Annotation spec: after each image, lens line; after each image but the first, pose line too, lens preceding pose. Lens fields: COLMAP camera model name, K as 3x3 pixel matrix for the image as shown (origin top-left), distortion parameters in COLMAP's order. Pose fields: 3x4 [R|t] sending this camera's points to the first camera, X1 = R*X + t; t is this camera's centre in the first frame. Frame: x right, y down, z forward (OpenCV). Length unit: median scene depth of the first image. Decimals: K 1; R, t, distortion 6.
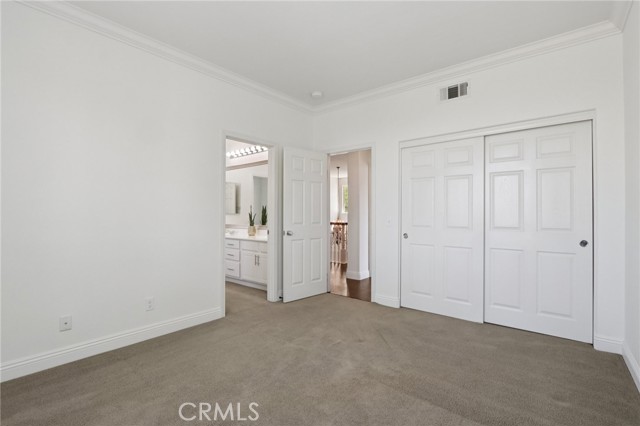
lens RADIAL K [[295.7, 0, 324.1], [0, 295.7, 216.4], [0, 0, 1]] dist [-0.003114, -0.000265]
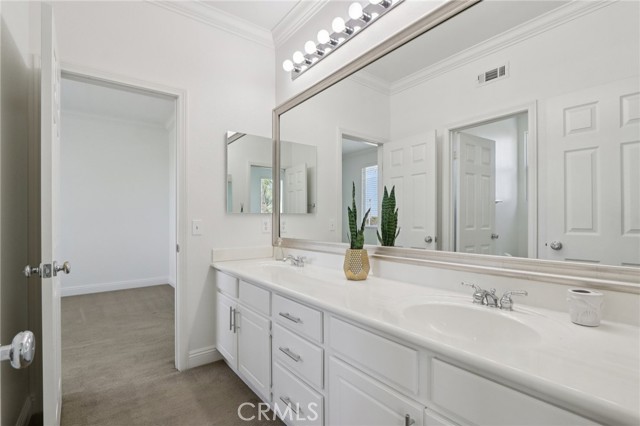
lens RADIAL K [[295.7, 0, 324.1], [0, 295.7, 216.4], [0, 0, 1]] dist [-0.003114, -0.000265]
pose [[0.972267, -0.015283, -0.233375, -0.199212], [0.013258, 0.999860, -0.010242, 0.000893], [0.233499, 0.006864, 0.972333, 0.670257]]
